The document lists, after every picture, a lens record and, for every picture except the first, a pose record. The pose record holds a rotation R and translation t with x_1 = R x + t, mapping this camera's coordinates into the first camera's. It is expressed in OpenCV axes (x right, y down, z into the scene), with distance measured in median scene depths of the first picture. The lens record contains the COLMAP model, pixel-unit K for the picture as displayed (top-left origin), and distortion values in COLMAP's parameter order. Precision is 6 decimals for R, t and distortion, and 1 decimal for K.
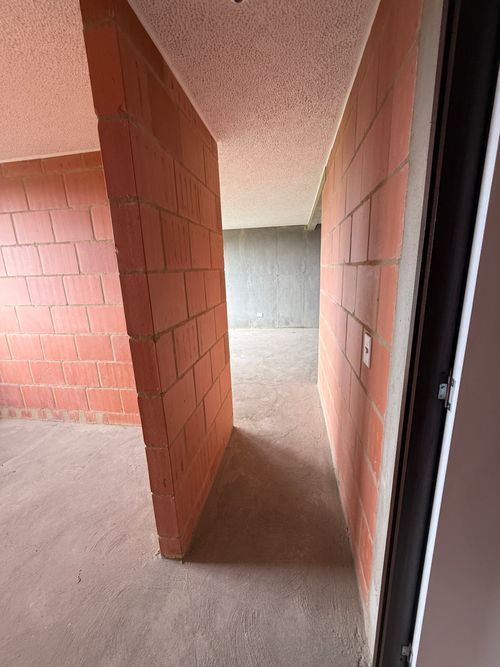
lens RADIAL K [[266.3, 0, 250.0], [0, 266.3, 333.5], [0, 0, 1]] dist [-0.000017, 0.000010]
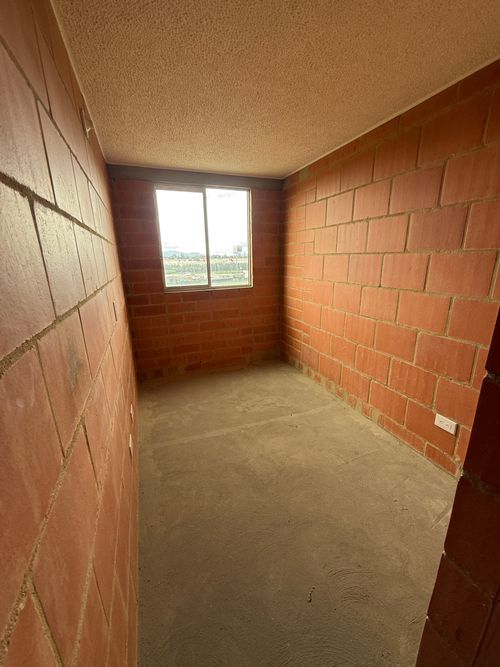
lens RADIAL K [[266.3, 0, 250.0], [0, 266.3, 333.5], [0, 0, 1]] dist [-0.000017, 0.000010]
pose [[0.513697, 0.258802, -0.818008, -0.129179], [-0.199656, 0.963305, 0.179391, -0.028191], [0.834418, 0.071168, 0.546518, 0.148354]]
